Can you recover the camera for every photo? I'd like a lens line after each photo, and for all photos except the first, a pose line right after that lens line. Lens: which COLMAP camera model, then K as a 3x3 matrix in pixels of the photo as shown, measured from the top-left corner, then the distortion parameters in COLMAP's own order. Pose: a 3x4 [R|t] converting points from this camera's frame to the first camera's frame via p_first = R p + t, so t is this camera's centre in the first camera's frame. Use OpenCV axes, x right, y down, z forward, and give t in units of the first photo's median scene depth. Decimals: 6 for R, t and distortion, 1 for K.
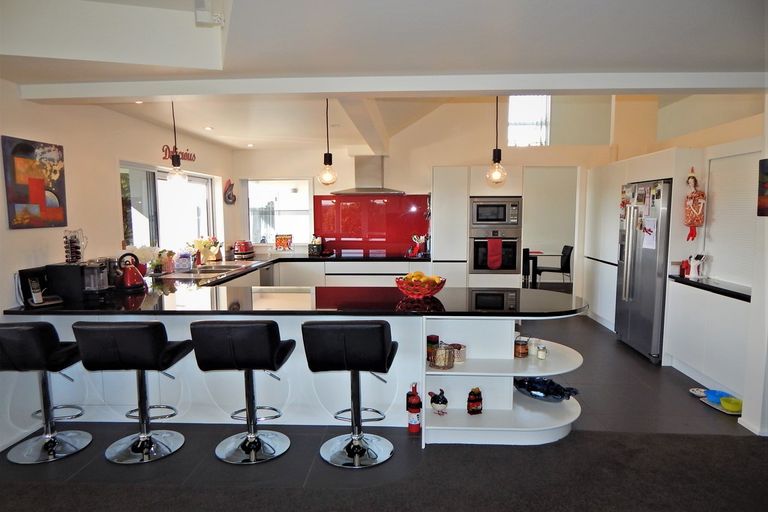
lens RADIAL K [[487.9, 0, 384.0], [0, 487.9, 256.0], [0, 0, 1]] dist [-0.000329, 0.000024]
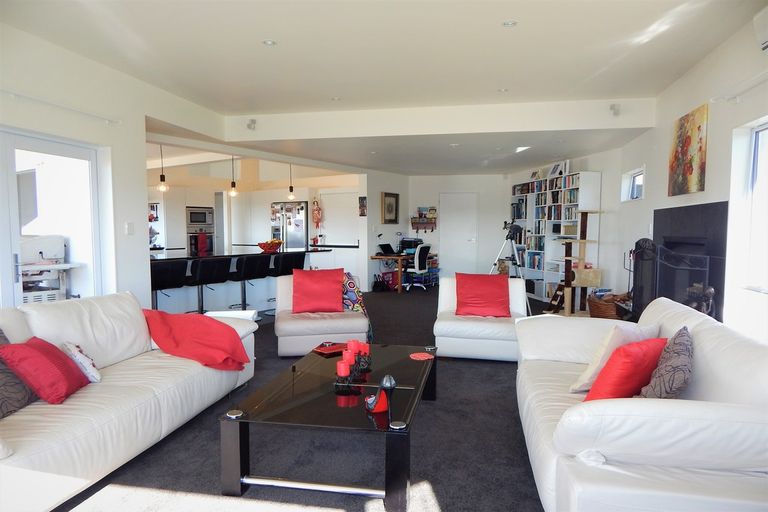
lens RADIAL K [[487.9, 0, 384.0], [0, 487.9, 256.0], [0, 0, 1]] dist [-0.000329, 0.000024]
pose [[0.501335, -0.049474, 0.863838, -1.150954], [0.083035, 0.996507, 0.008882, 0.097839], [-0.861260, 0.067276, 0.503692, -0.403797]]
